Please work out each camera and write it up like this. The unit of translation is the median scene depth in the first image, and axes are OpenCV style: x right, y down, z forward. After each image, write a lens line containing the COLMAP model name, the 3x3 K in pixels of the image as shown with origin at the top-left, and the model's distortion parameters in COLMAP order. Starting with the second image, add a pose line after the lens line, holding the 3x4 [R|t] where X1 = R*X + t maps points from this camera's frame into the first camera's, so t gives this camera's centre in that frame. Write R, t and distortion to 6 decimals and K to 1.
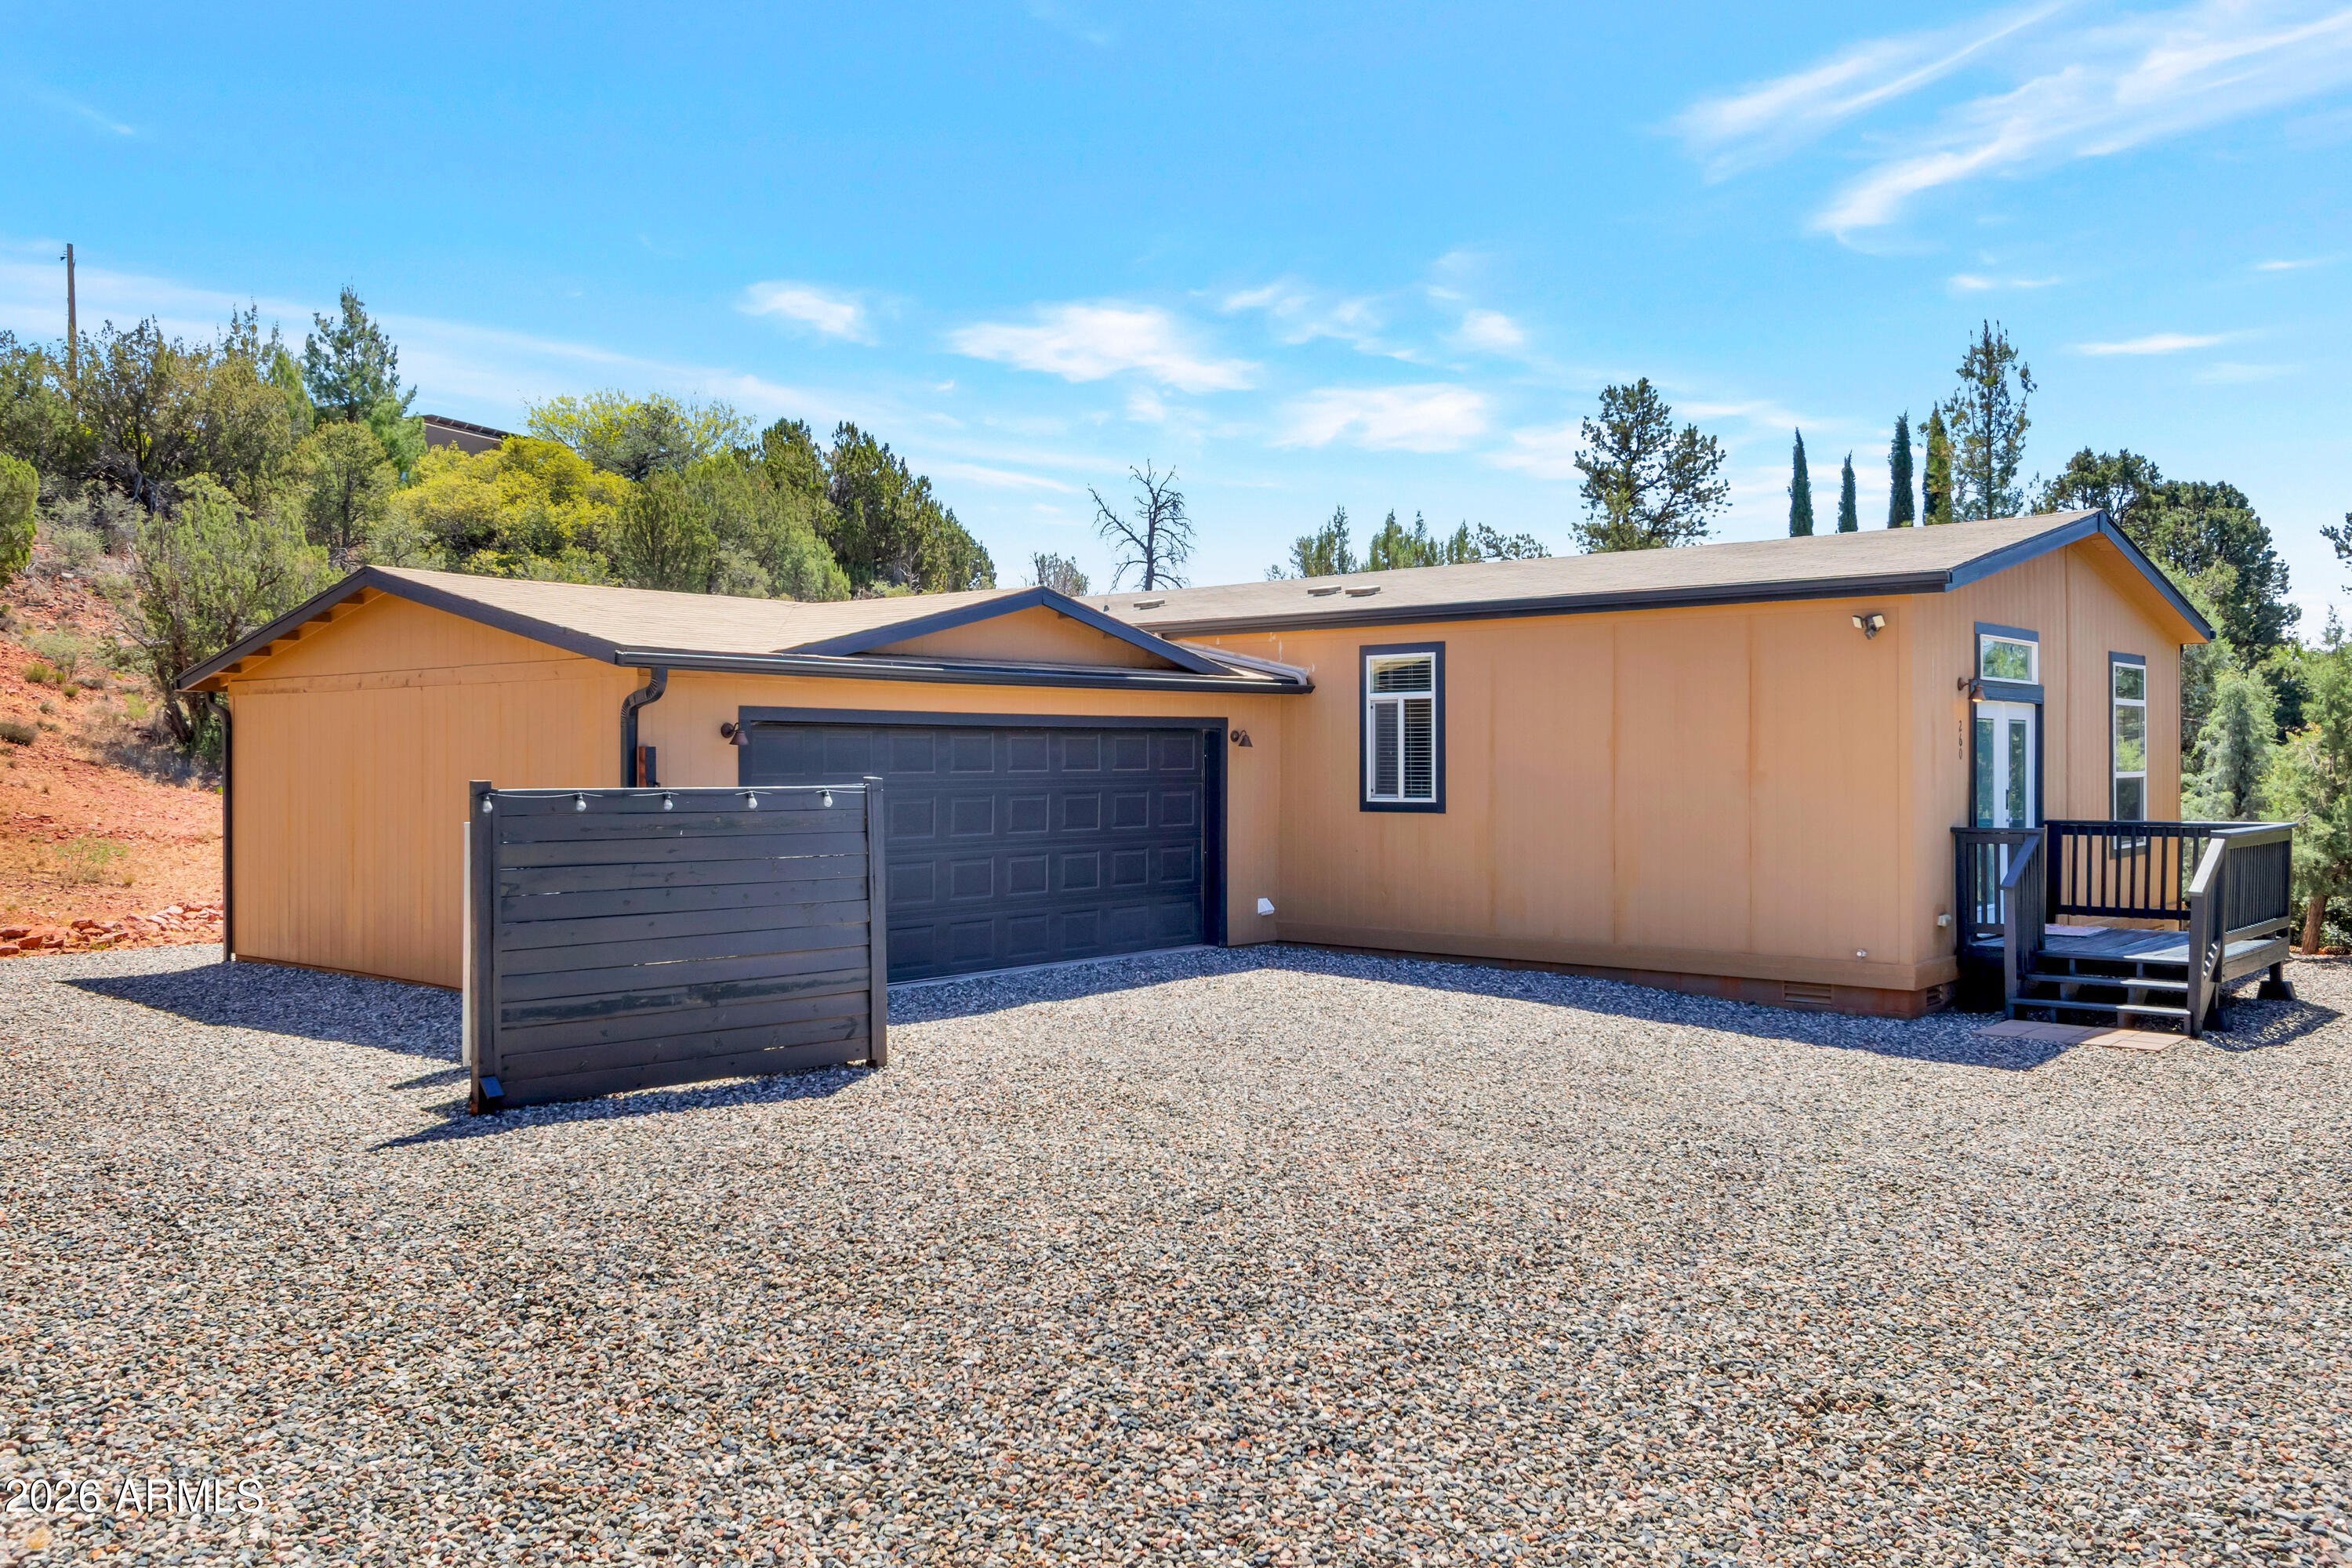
lens RADIAL K [[1805.4, 0, 1169.8], [0, 1805.4, 784.9], [0, 0, 1]] dist [0.007033, 0.008219]
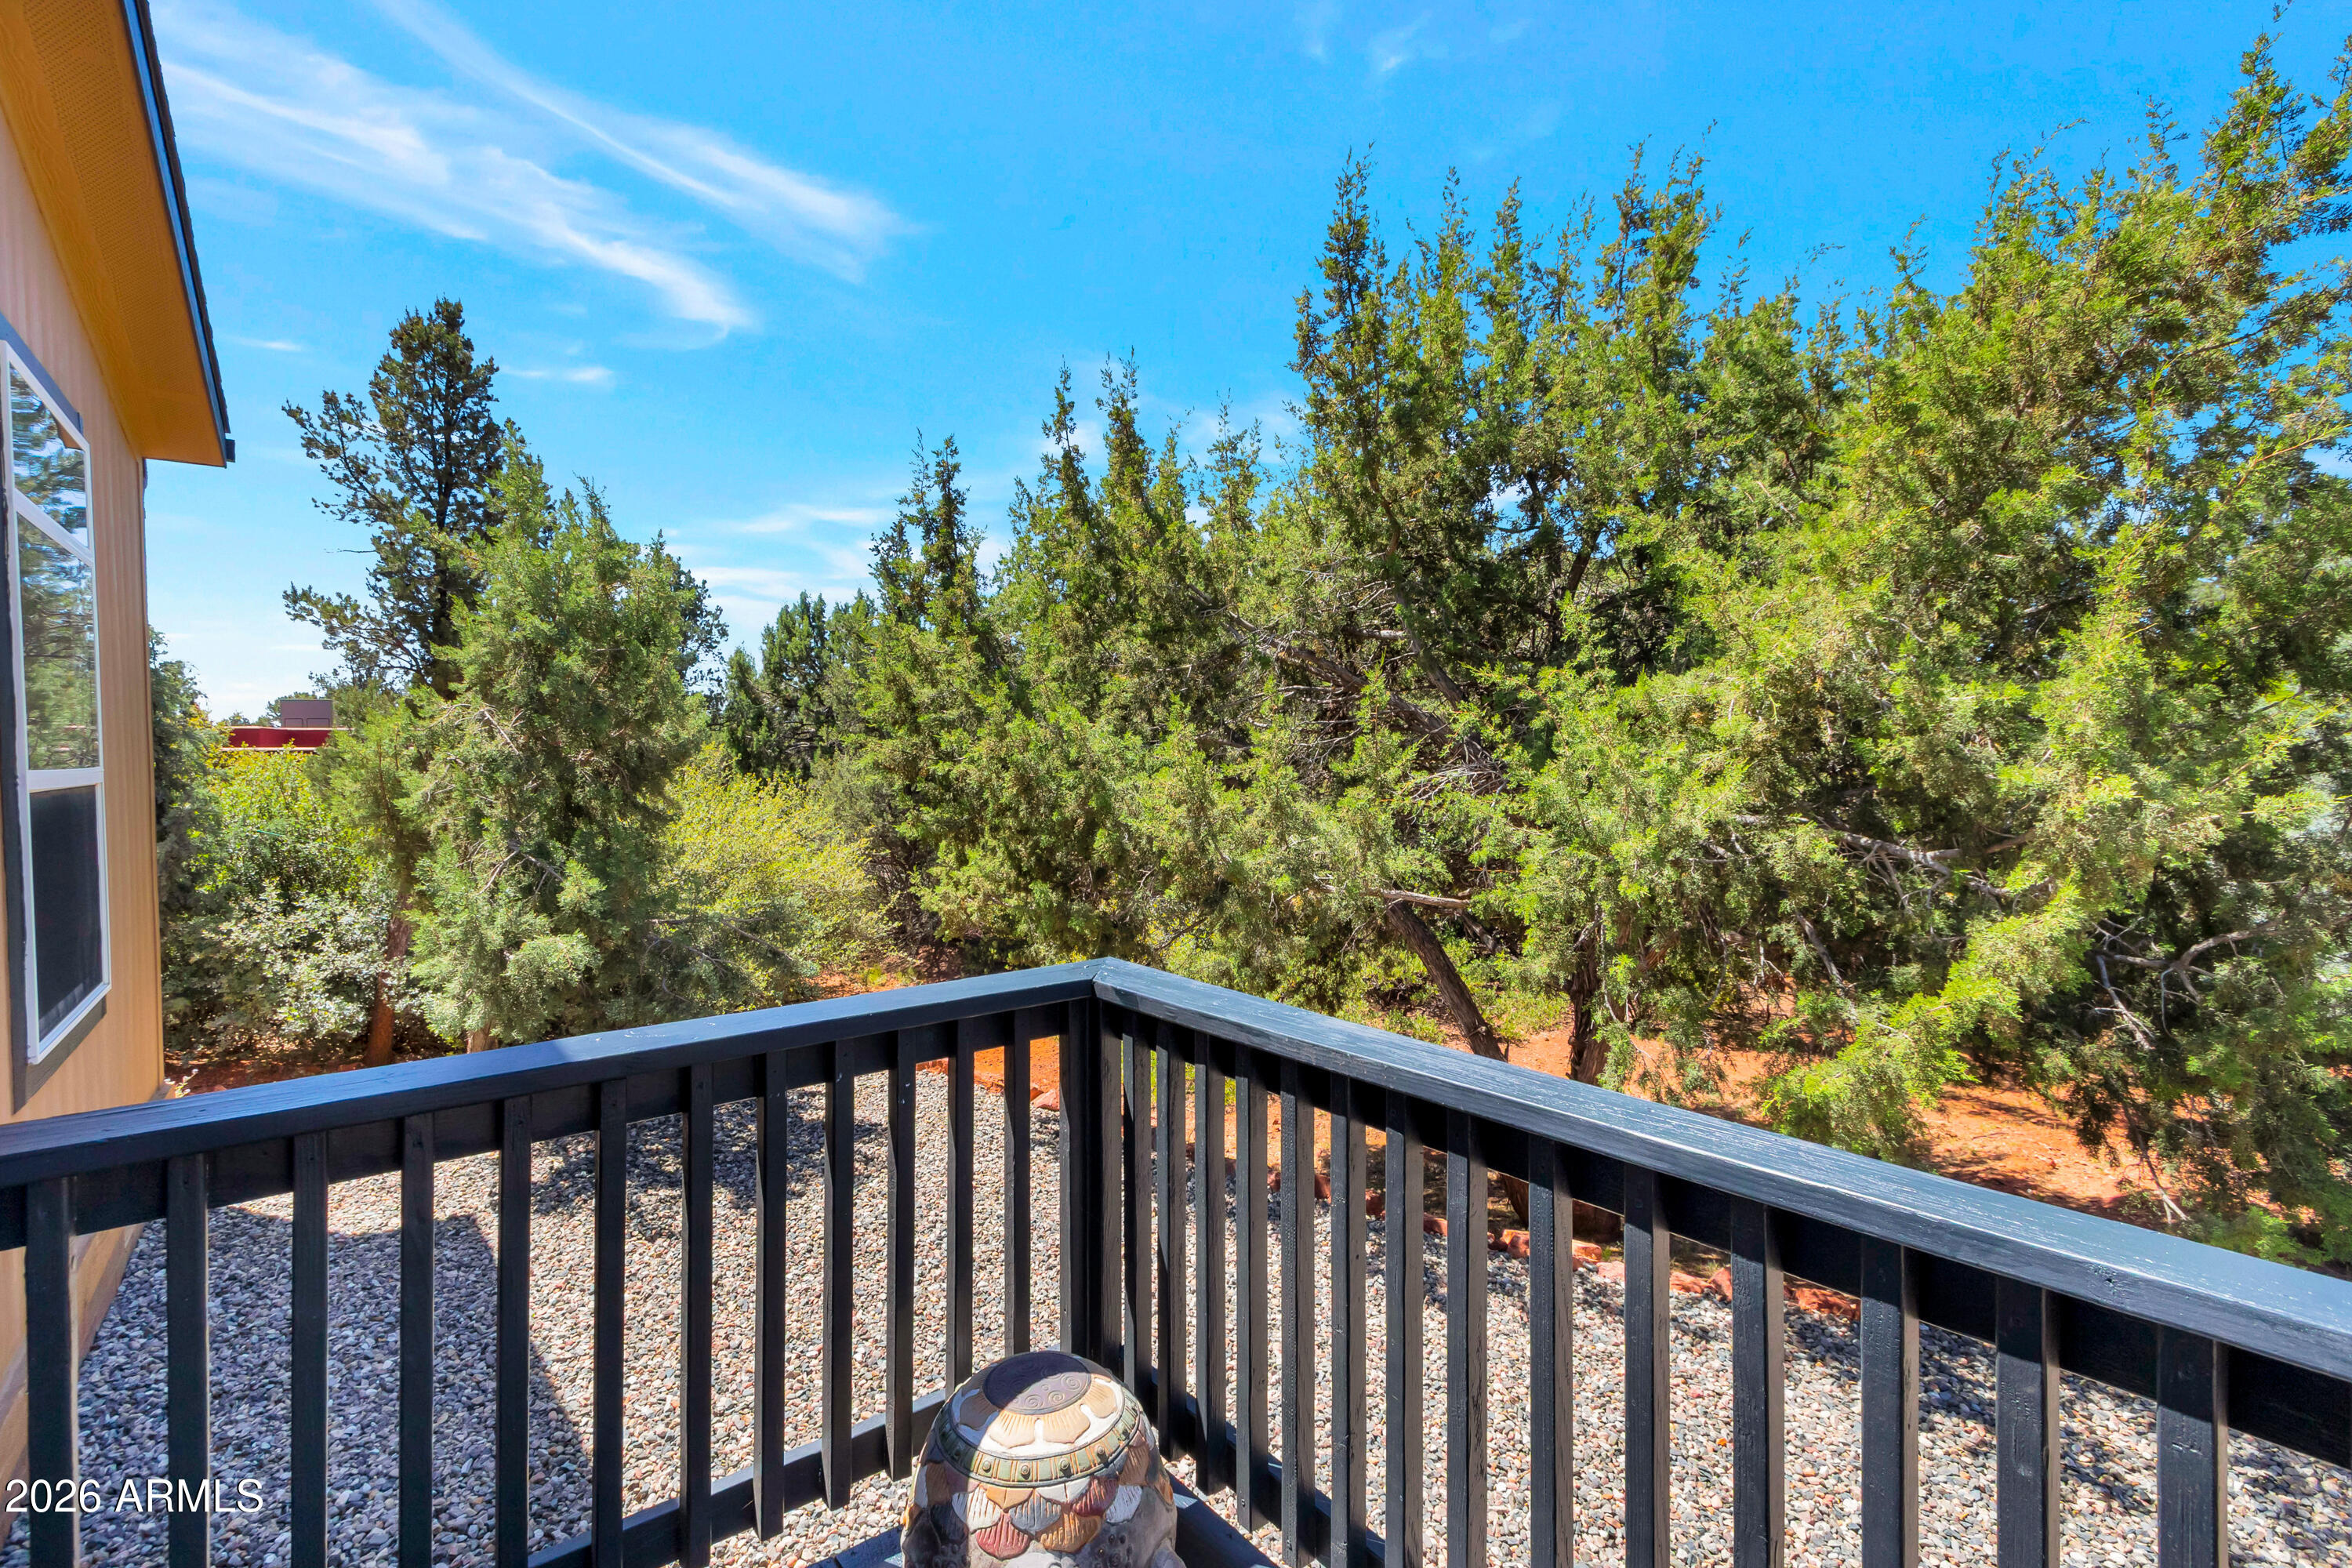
lens RADIAL K [[1090.9, 0, 1176.2], [0, 1090.9, 786.0], [0, 0, 1]] dist [0.003579, -0.000297]
pose [[0.172265, -0.017521, 0.984895, 0.199477], [0.007127, 0.999838, 0.016541, -0.004227], [-0.985025, 0.004170, 0.172362, 0.412622]]
